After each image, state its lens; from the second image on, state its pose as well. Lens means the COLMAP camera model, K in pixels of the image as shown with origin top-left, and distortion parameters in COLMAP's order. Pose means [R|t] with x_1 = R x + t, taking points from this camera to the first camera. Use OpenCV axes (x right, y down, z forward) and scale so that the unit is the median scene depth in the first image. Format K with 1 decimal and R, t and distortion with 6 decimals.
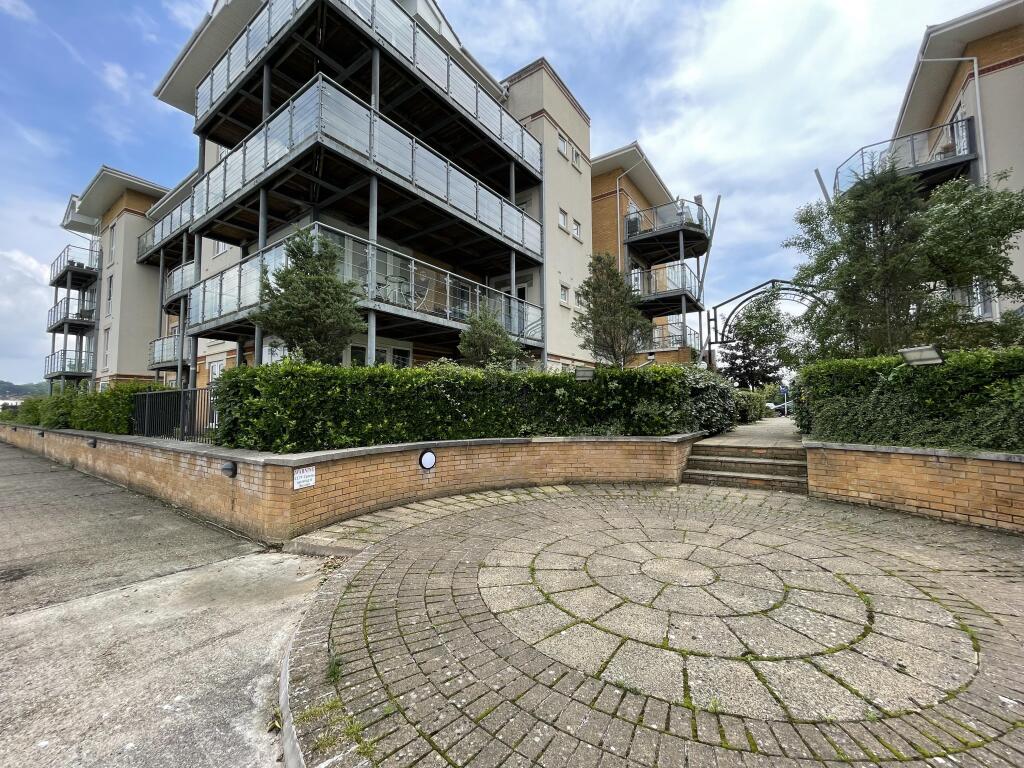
lens RADIAL K [[416.7, 0, 510.4], [0, 416.7, 381.6], [0, 0, 1]] dist [-0.001438, -0.000303]
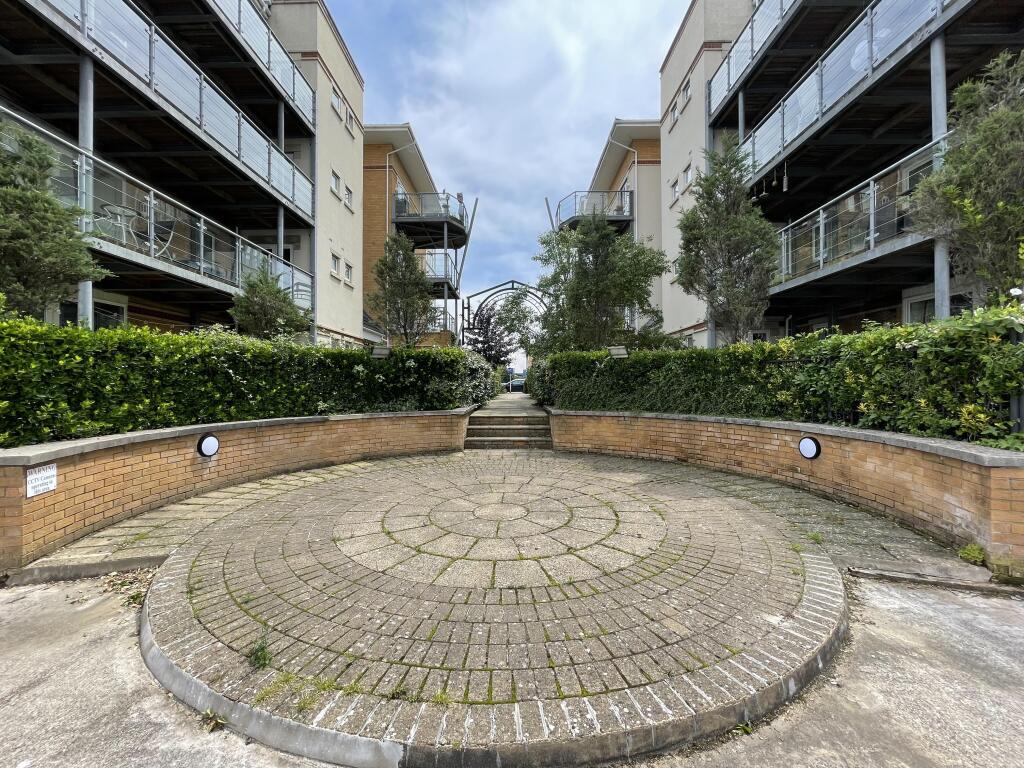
lens RADIAL K [[416.7, 0, 510.4], [0, 416.7, 381.6], [0, 0, 1]] dist [-0.001438, -0.000303]
pose [[0.821925, 0.009484, 0.569516, -0.159822], [-0.040603, 0.998293, 0.041974, -0.001406], [-0.568146, -0.057624, 0.820908, -0.026986]]
